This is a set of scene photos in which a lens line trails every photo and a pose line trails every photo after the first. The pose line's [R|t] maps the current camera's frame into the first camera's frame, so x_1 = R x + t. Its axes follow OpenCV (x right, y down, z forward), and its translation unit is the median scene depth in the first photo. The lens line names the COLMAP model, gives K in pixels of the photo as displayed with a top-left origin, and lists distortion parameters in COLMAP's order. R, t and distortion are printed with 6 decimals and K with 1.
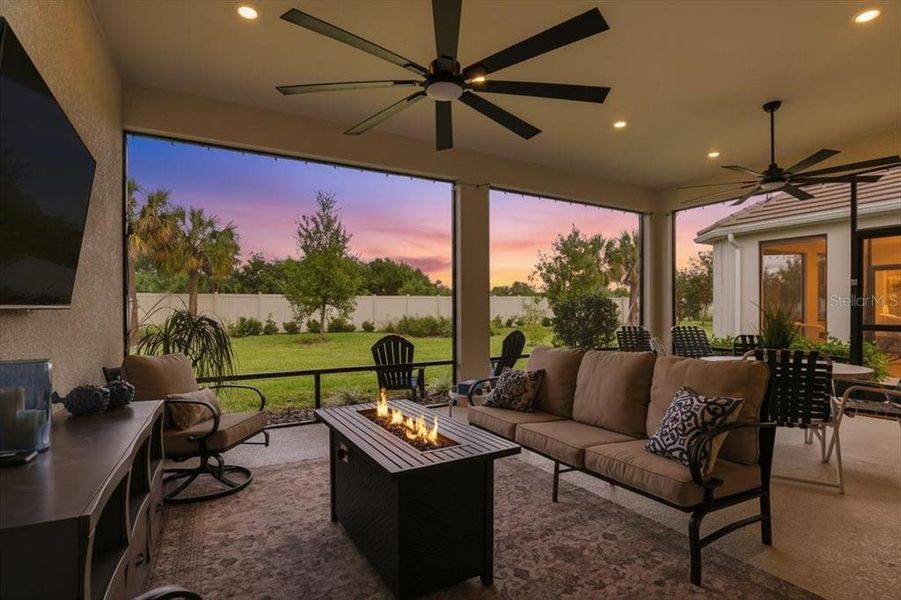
lens RADIAL K [[451.7, 0, 445.6], [0, 451.7, 306.1], [0, 0, 1]] dist [-0.037239, 0.007416]
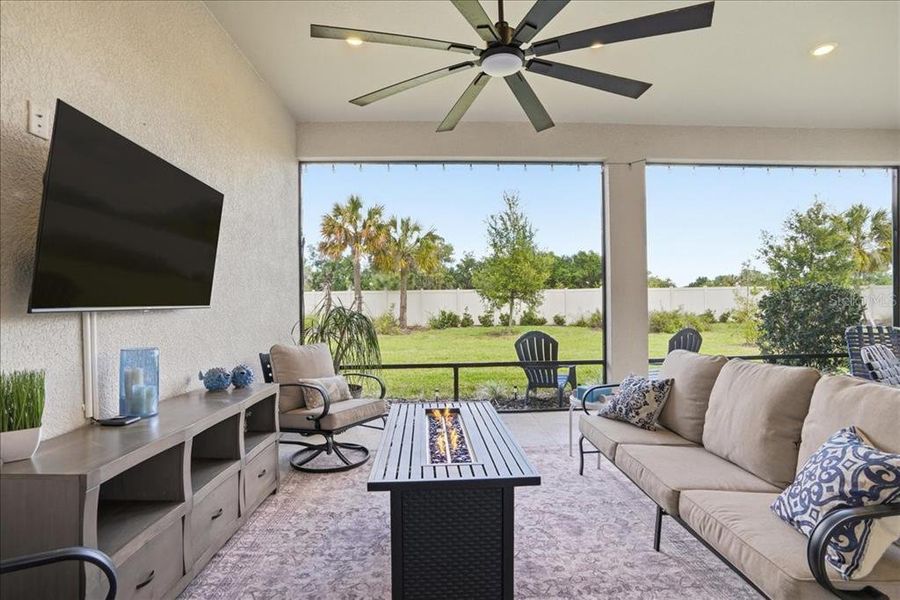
lens RADIAL K [[434.4, 0, 436.3], [0, 434.4, 302.1], [0, 0, 1]] dist [-0.025422, 0.010753]
pose [[0.889056, -0.005404, -0.457766, 0.193798], [0.008220, 0.999958, 0.004161, -0.005262], [0.457724, -0.007463, 0.889063, 0.117978]]
